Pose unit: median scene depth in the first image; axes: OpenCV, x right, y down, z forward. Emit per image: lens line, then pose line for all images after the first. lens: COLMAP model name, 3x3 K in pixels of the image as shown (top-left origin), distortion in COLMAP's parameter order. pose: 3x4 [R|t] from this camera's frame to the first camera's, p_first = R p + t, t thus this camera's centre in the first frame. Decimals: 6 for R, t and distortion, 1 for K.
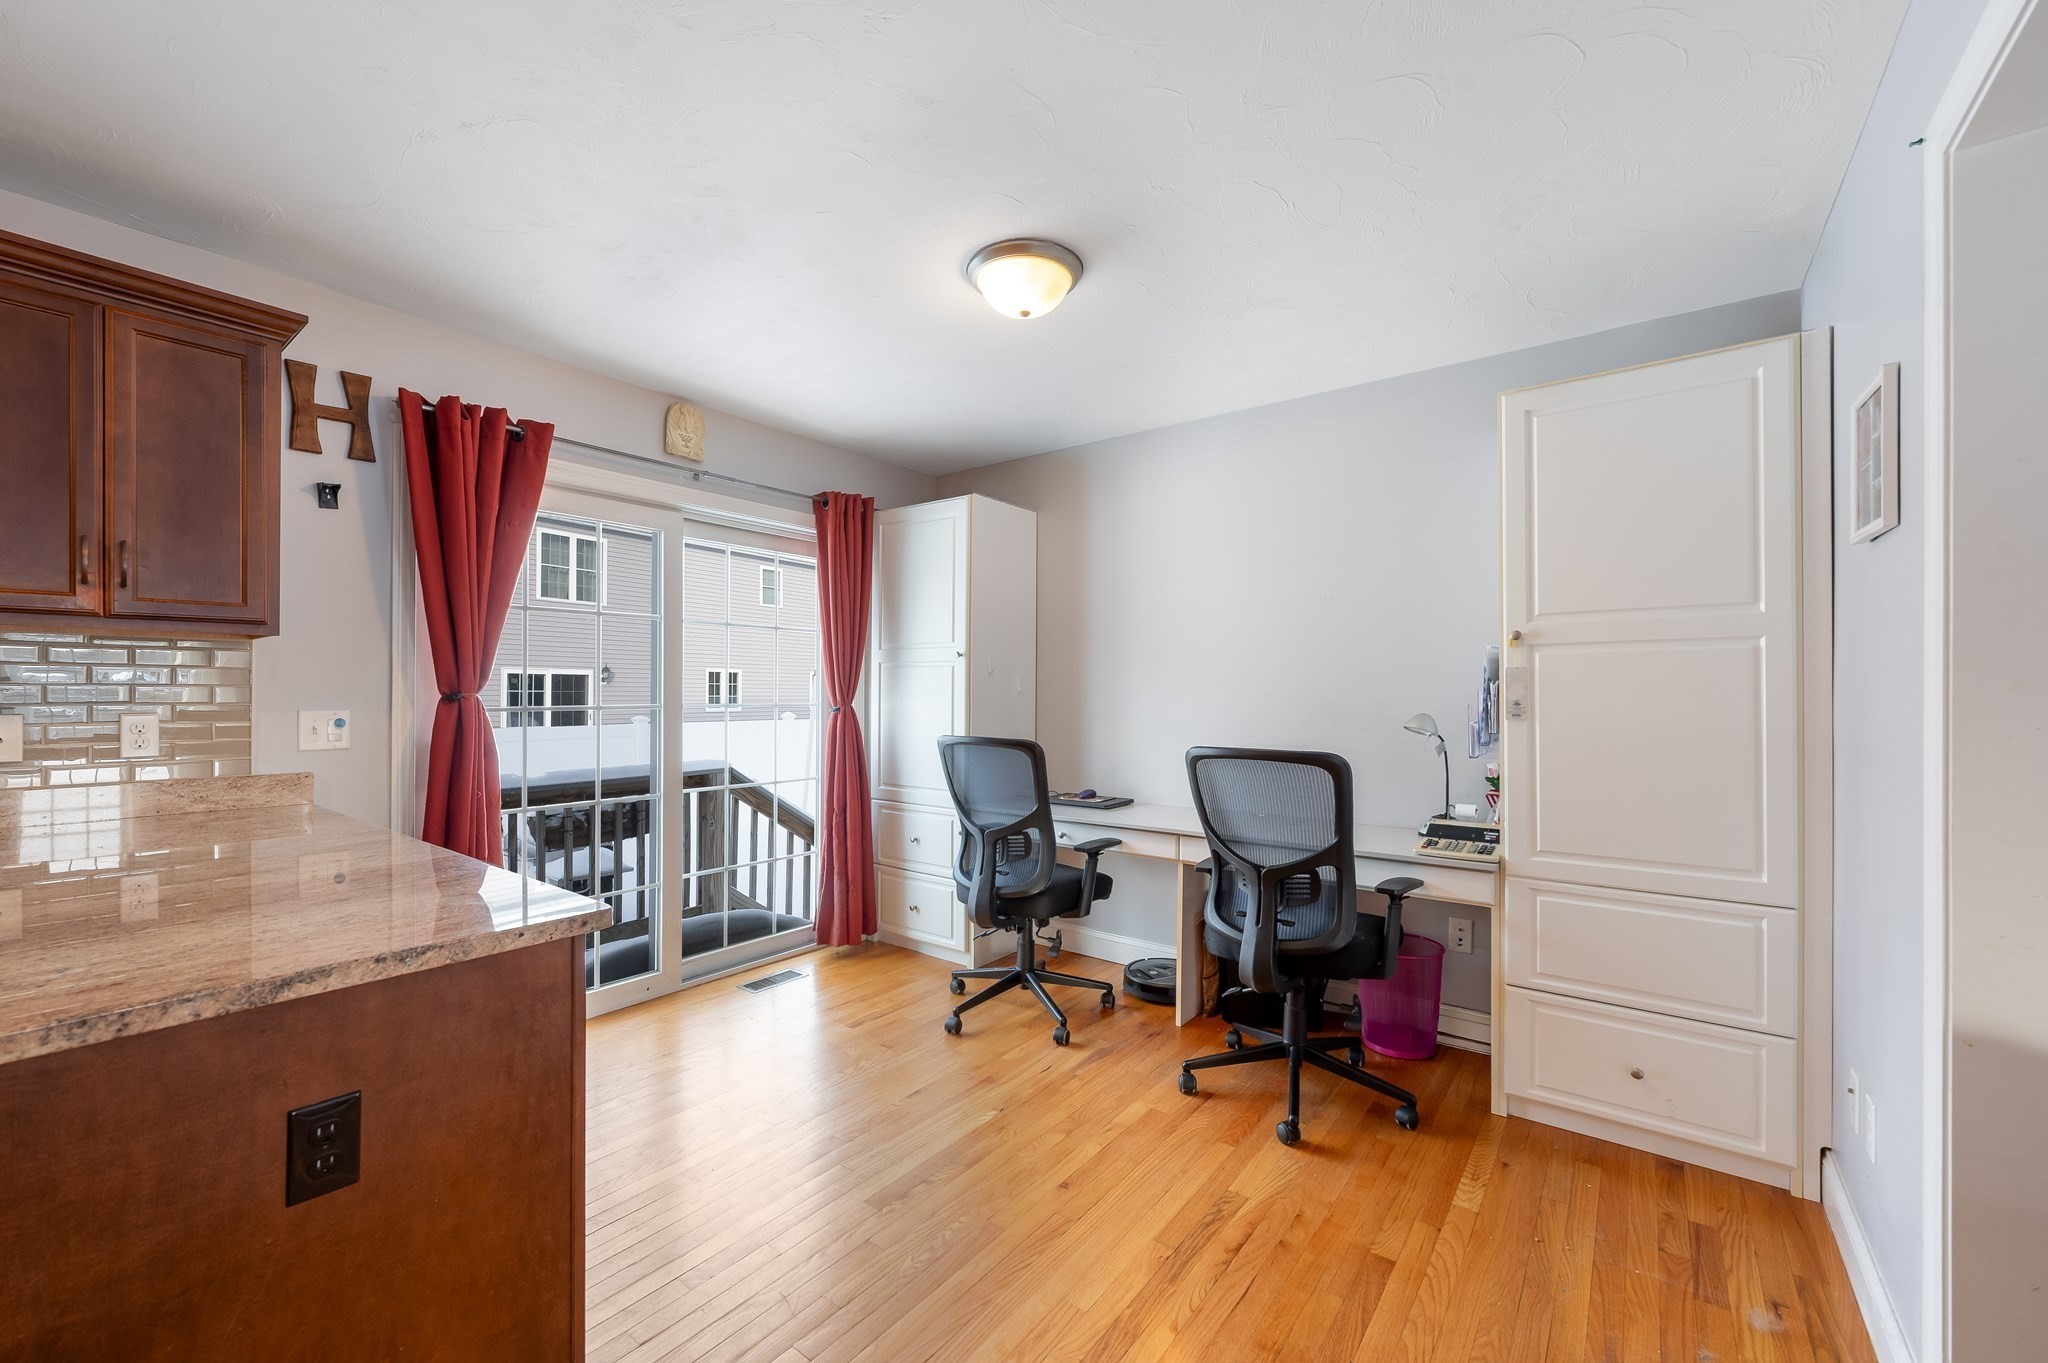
lens RADIAL K [[824.1, 0, 1029.2], [0, 824.1, 675.1], [0, 0, 1]] dist [-0.005714, 0.002307]
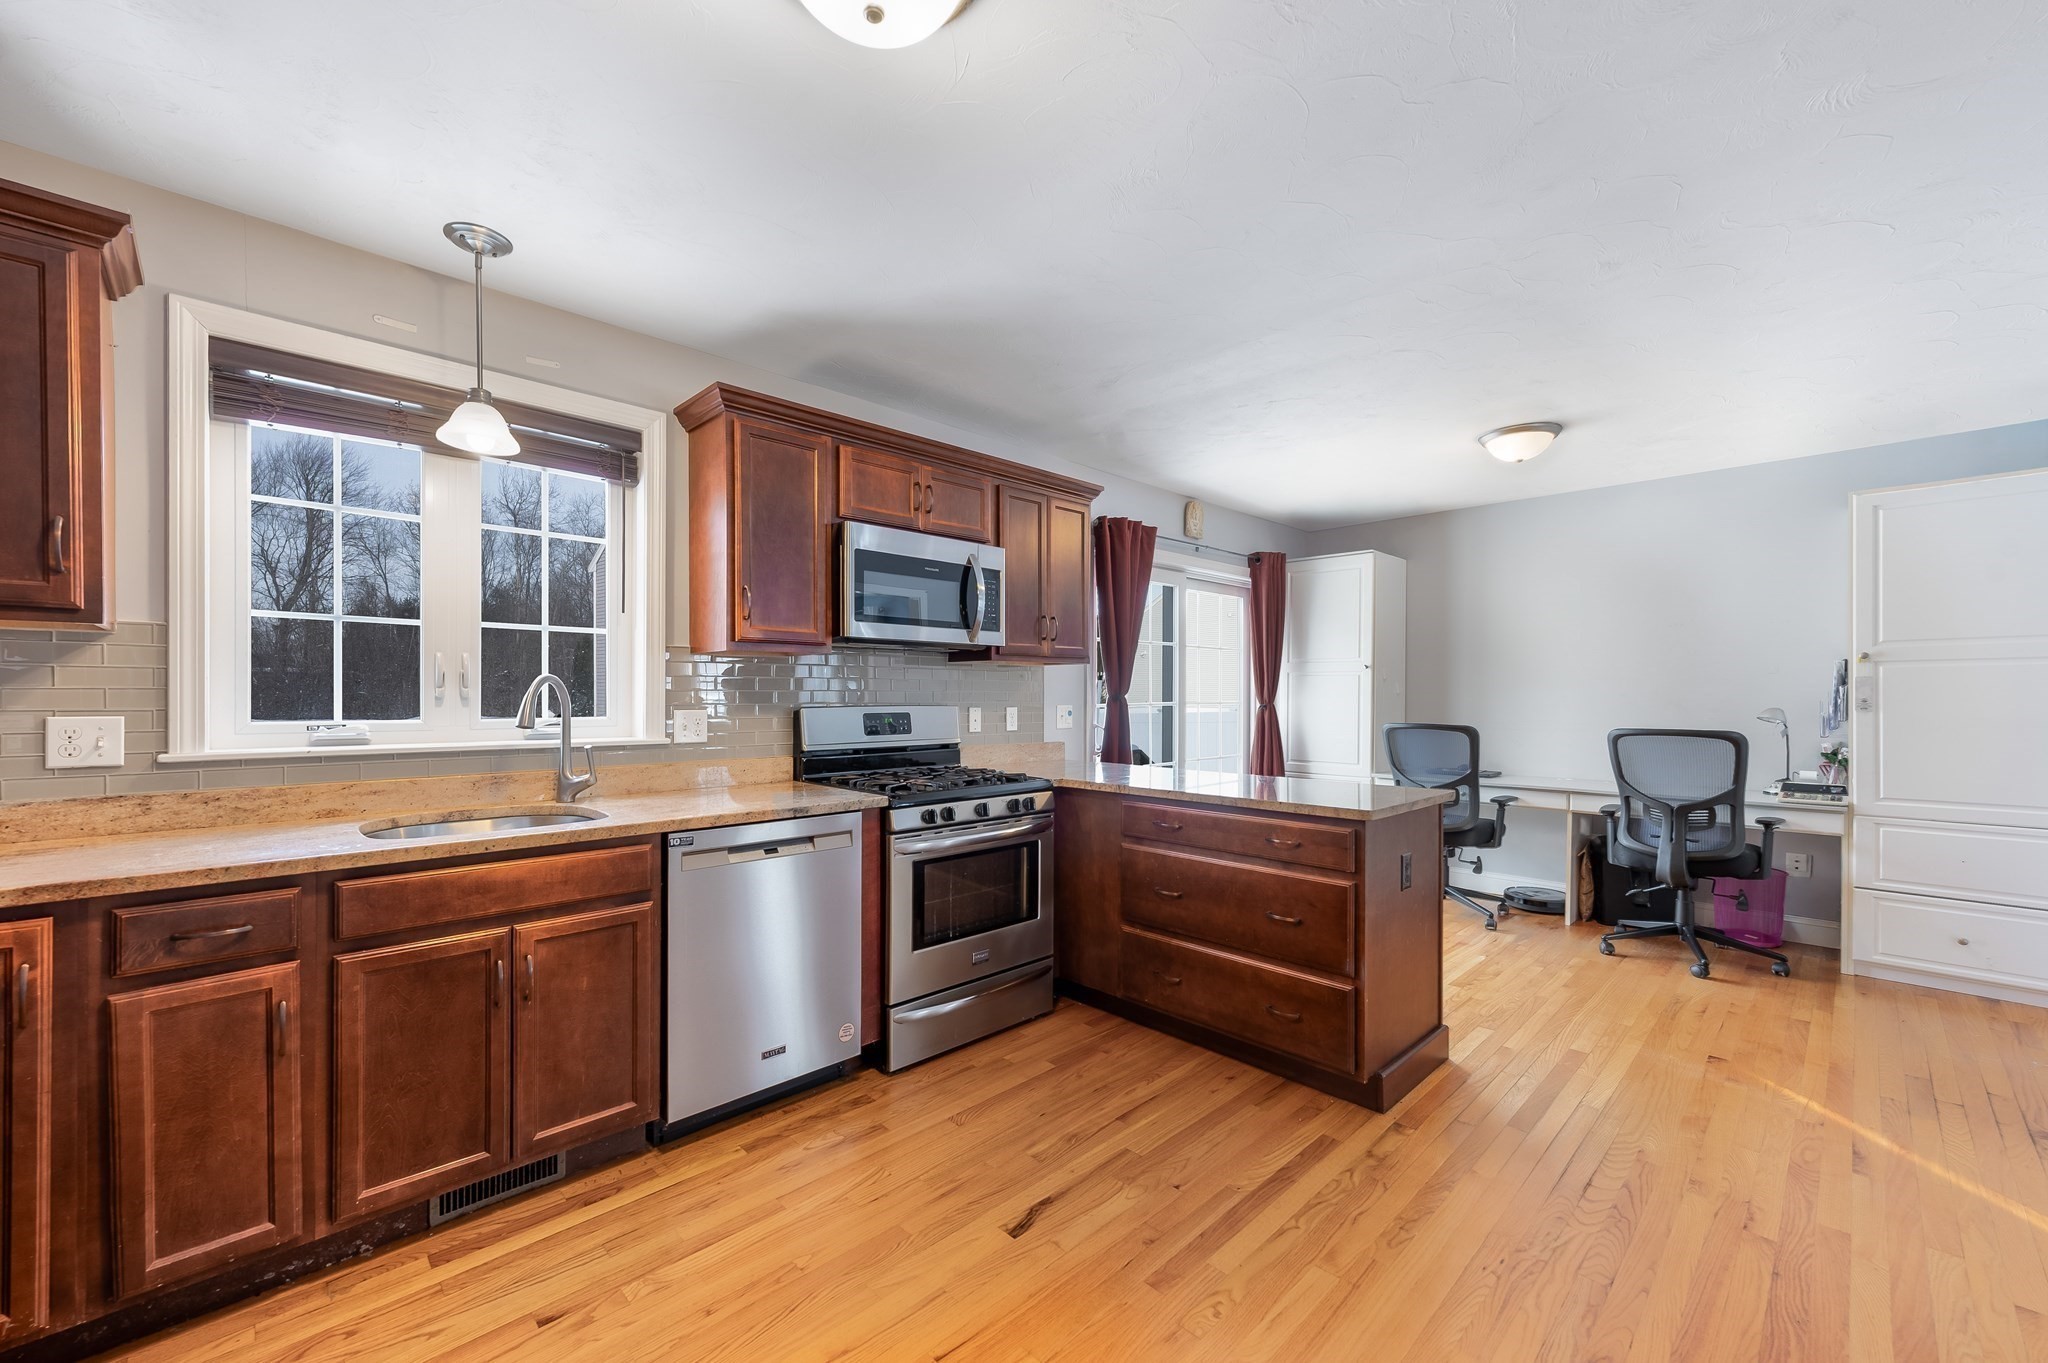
lens RADIAL K [[824.1, 0, 1002.3], [0, 824.1, 687.9], [0, 0, 1]] dist [-0.005714, 0.002307]
pose [[0.986629, -0.003898, -0.162937, -0.716568], [0.006056, 0.999900, 0.012749, -0.017011], [0.162871, -0.013565, 0.986554, -0.736214]]
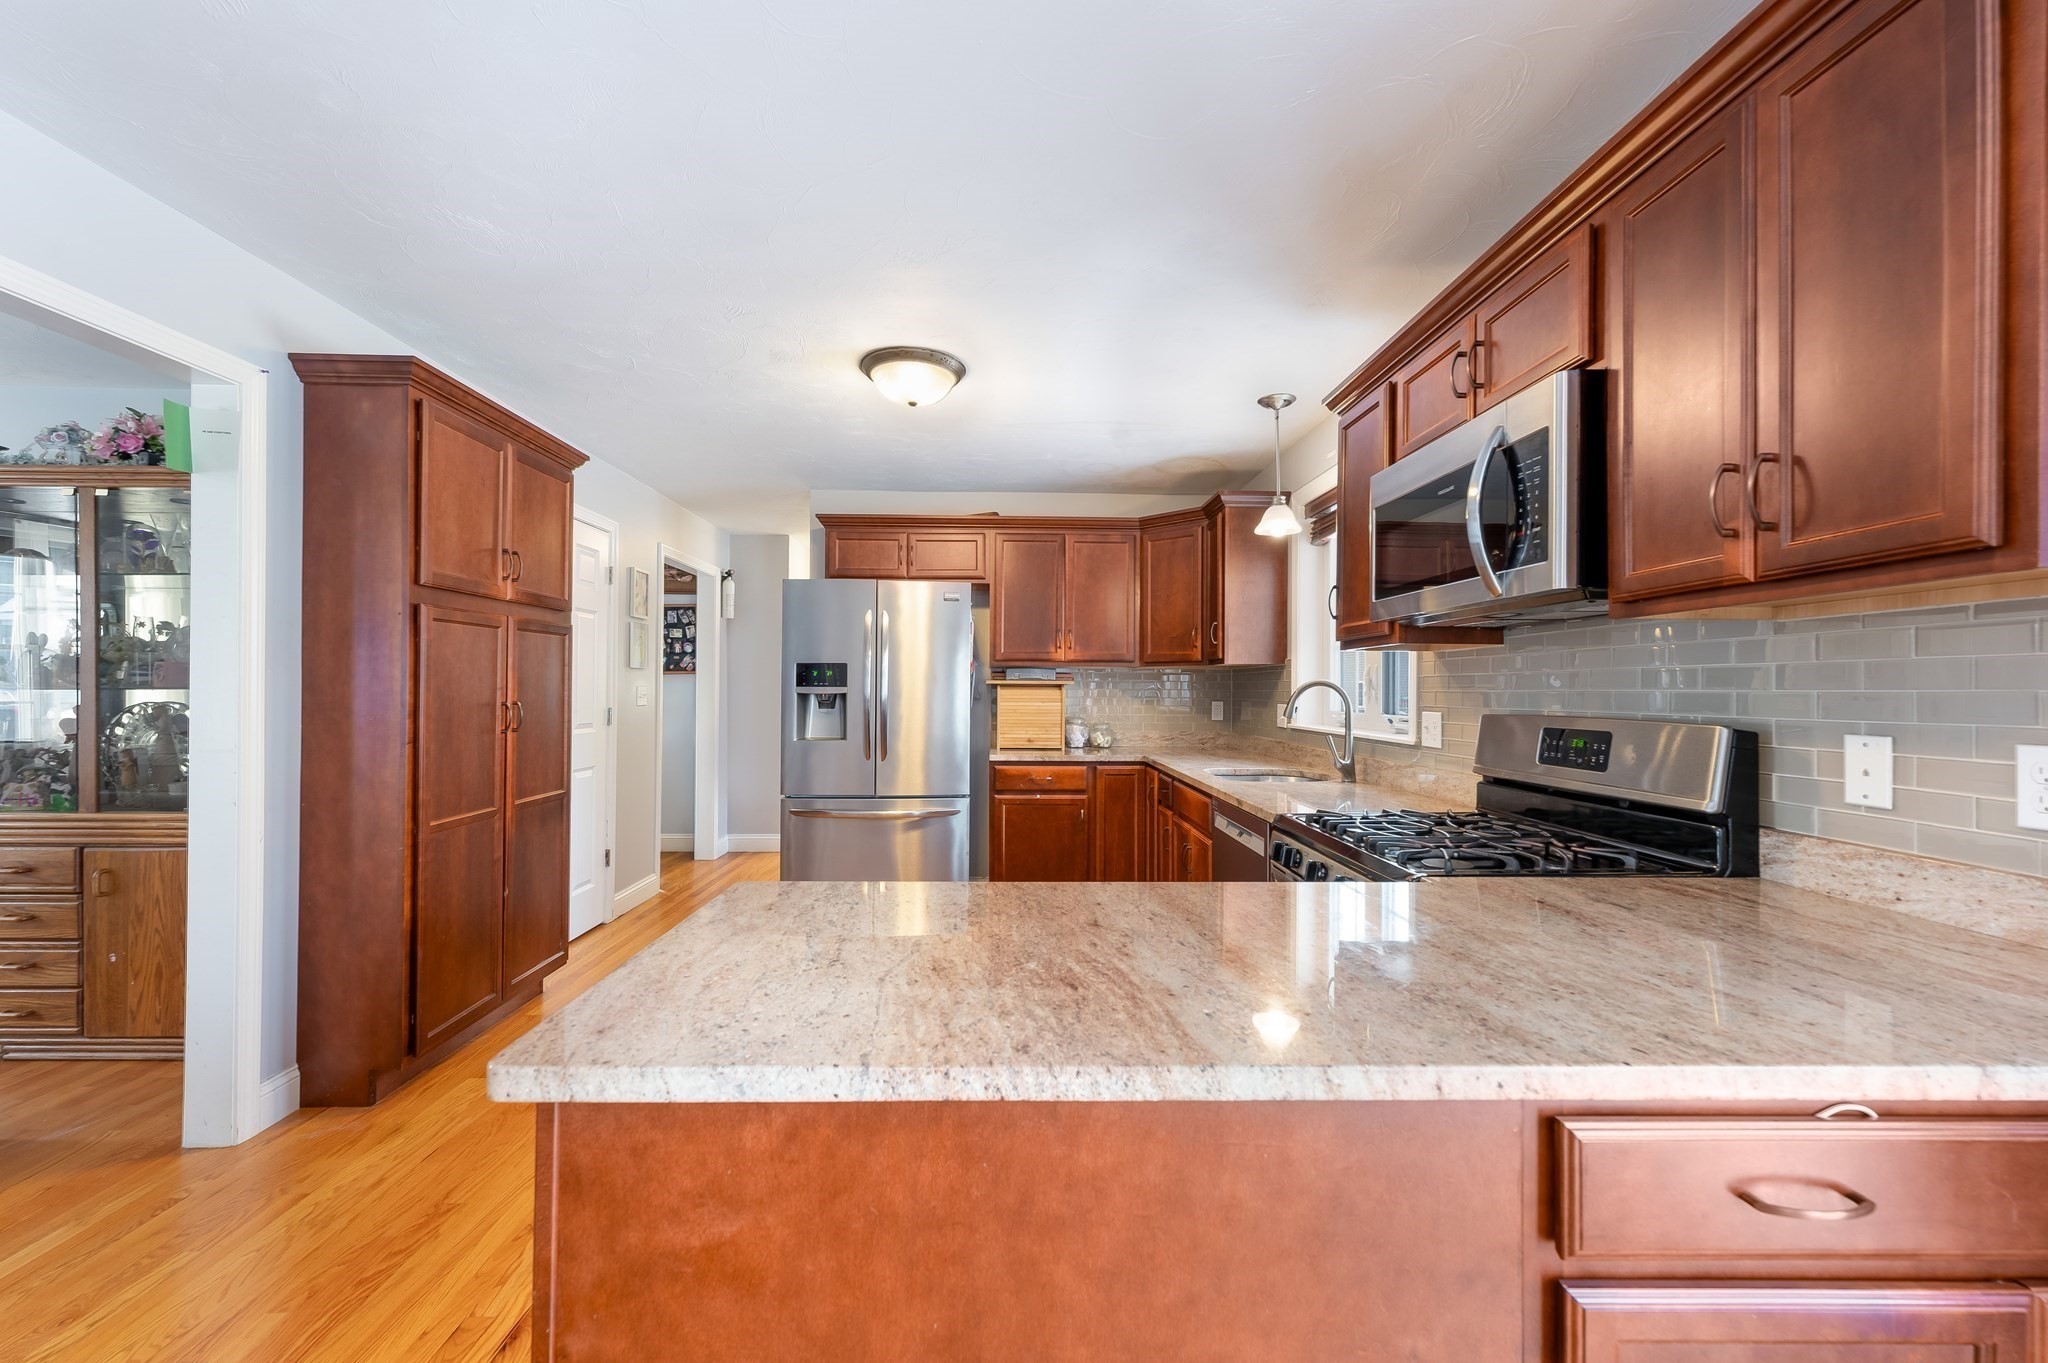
lens RADIAL K [[824.1, 0, 1012.8], [0, 824.1, 684.9], [0, 0, 1]] dist [-0.005714, 0.002307]
pose [[-0.791149, -0.014492, -0.611452, -0.197974], [0.000499, 0.999704, -0.024339, 0.016004], [0.611623, -0.019561, -0.790907, 0.904612]]
